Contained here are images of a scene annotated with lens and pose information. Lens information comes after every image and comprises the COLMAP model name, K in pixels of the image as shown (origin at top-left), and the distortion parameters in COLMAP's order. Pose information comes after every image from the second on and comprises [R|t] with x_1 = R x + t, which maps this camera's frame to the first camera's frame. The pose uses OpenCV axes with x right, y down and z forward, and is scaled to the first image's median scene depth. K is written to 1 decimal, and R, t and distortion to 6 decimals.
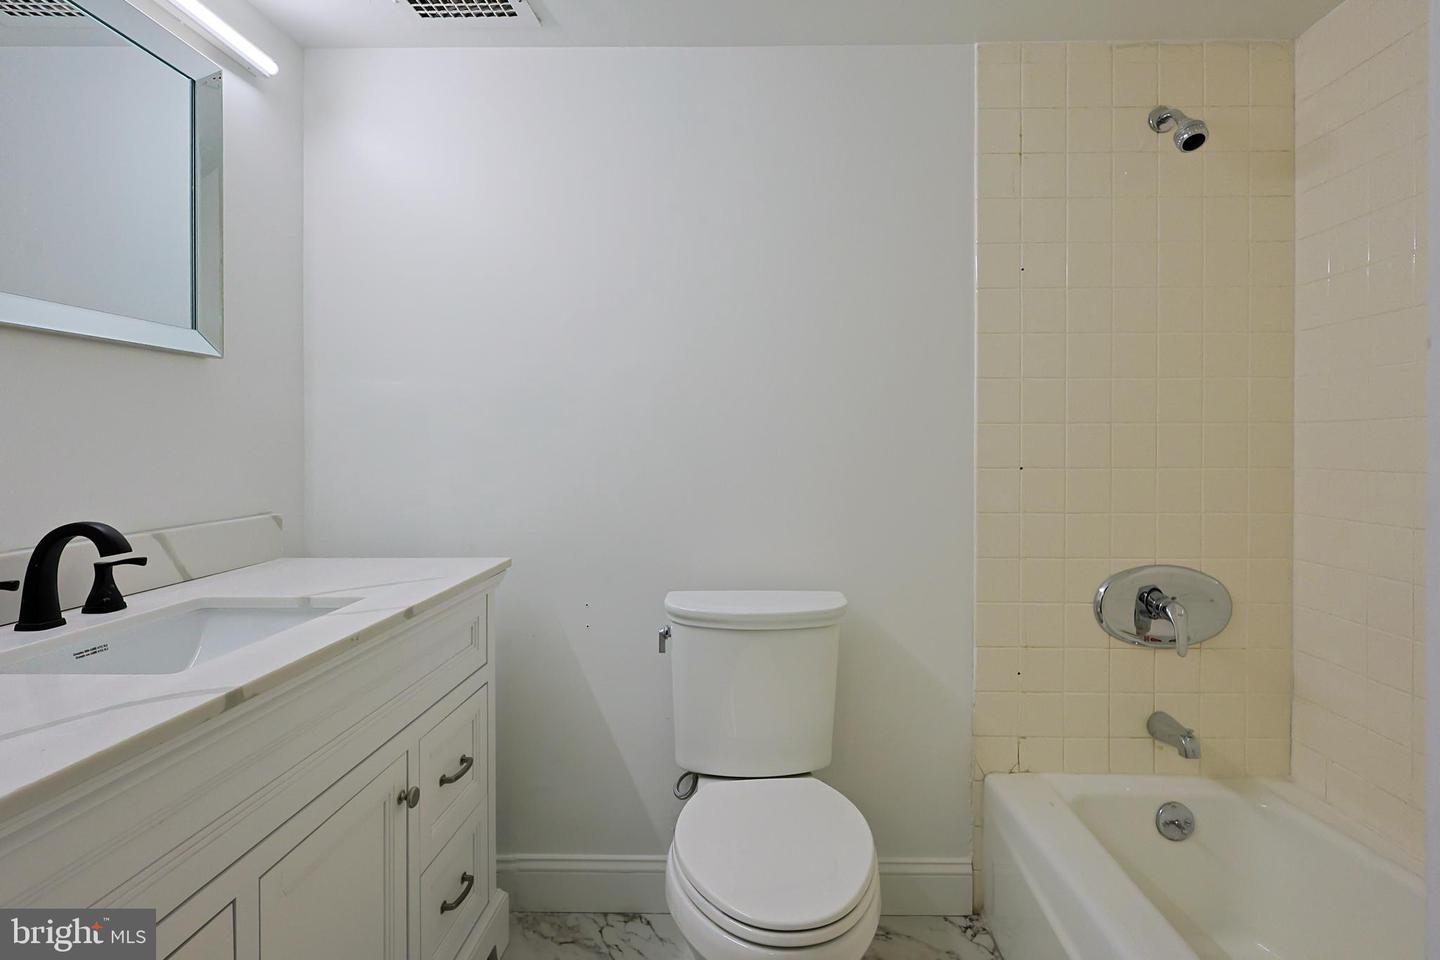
lens RADIAL K [[718.6, 0, 718.0], [0, 718.6, 454.7], [0, 0, 1]] dist [-0.001684, 0.000058]
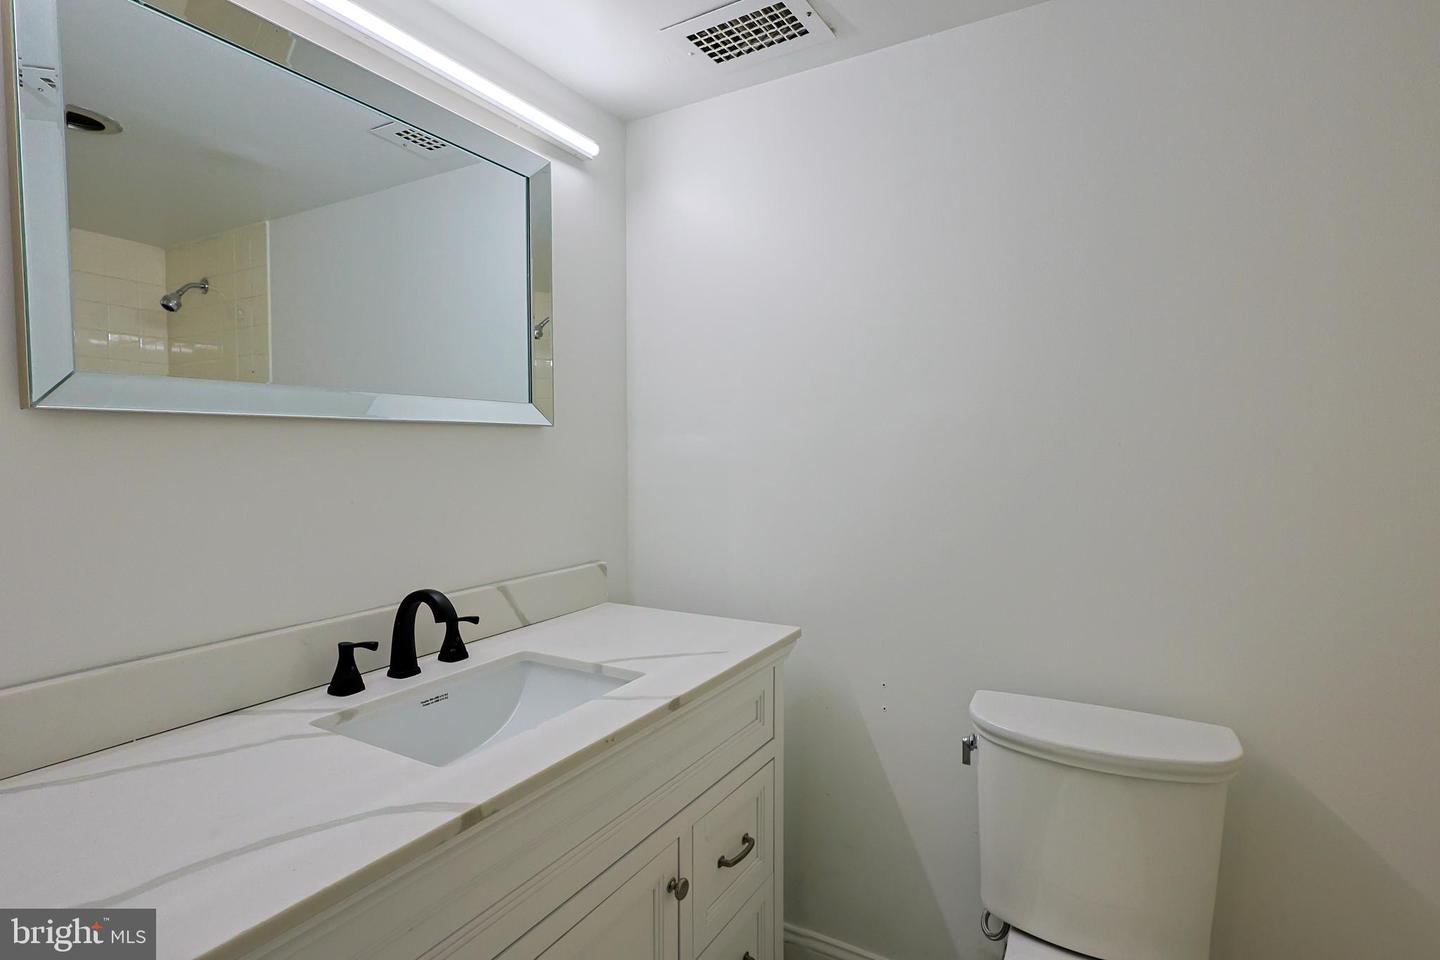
lens RADIAL K [[685.9, 0, 721.8], [0, 685.9, 487.4], [0, 0, 1]] dist [0.004197, 0.000450]
pose [[0.884543, 0.018501, -0.466092, 0.038951], [0.001979, 0.999055, 0.043411, -0.087115], [0.466454, -0.039321, 0.883671, 0.180483]]
